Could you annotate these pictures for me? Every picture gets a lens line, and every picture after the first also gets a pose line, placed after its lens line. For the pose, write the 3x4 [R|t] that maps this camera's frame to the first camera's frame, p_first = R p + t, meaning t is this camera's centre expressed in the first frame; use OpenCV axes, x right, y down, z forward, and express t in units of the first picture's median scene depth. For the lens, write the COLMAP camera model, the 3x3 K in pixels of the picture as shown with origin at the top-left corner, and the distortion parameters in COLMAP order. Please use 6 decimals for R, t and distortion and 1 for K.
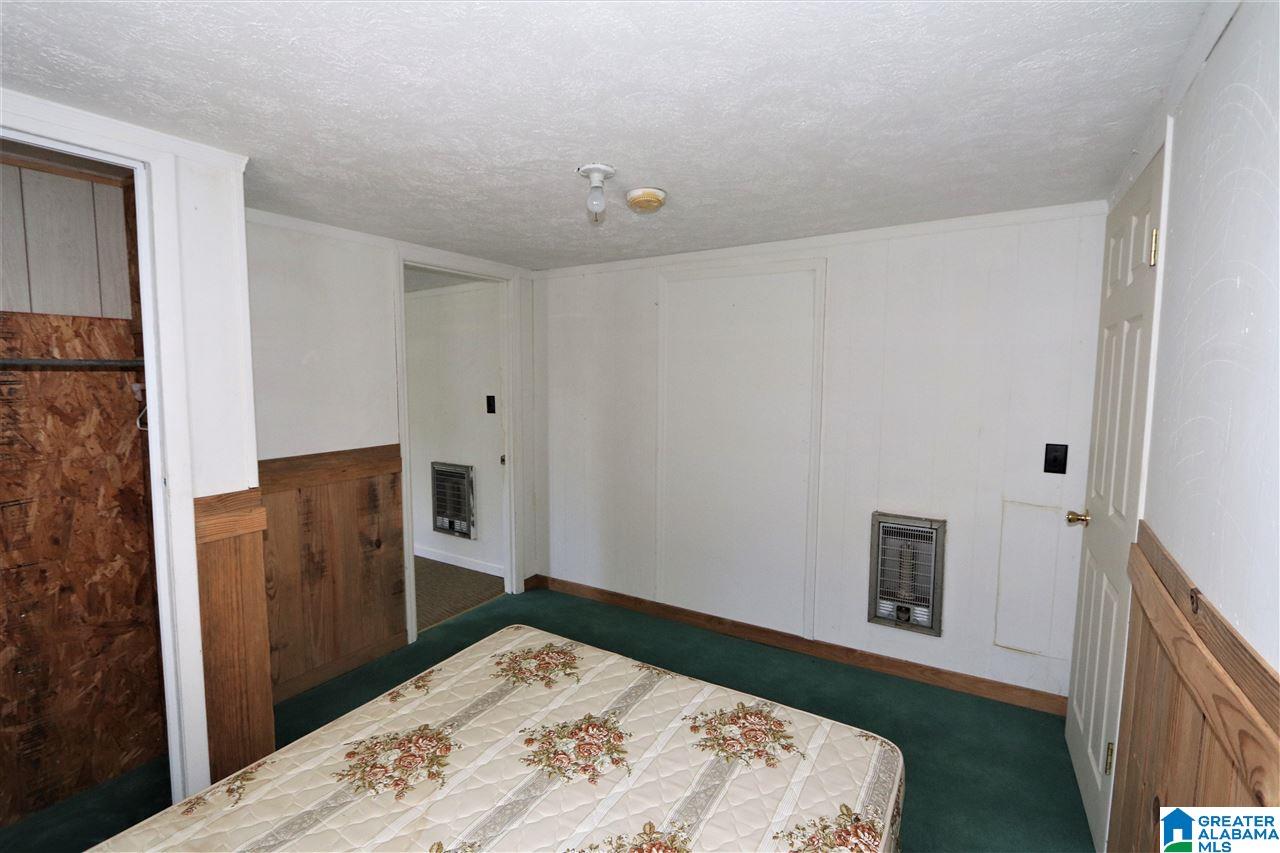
lens RADIAL K [[601.3, 0, 634.1], [0, 601.3, 430.2], [0, 0, 1]] dist [-0.000840, 0.000051]
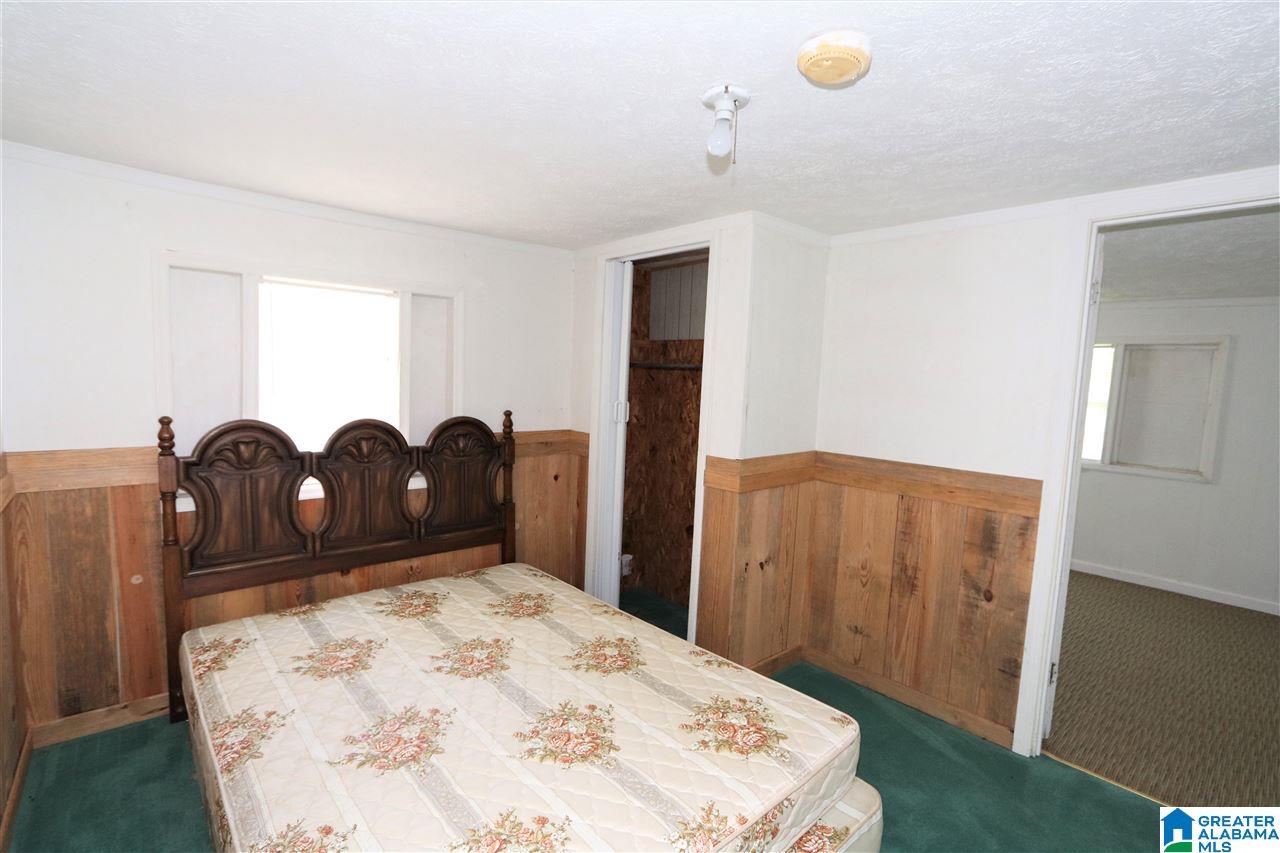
lens RADIAL K [[603.2, 0, 638.4], [0, 603.2, 440.3], [0, 0, 1]] dist [-0.000506, -0.000104]
pose [[-0.295680, 0.099701, -0.950070, 0.603619], [-0.122958, 0.982294, 0.141350, -0.093757], [0.947341, 0.158613, -0.278185, 0.997399]]
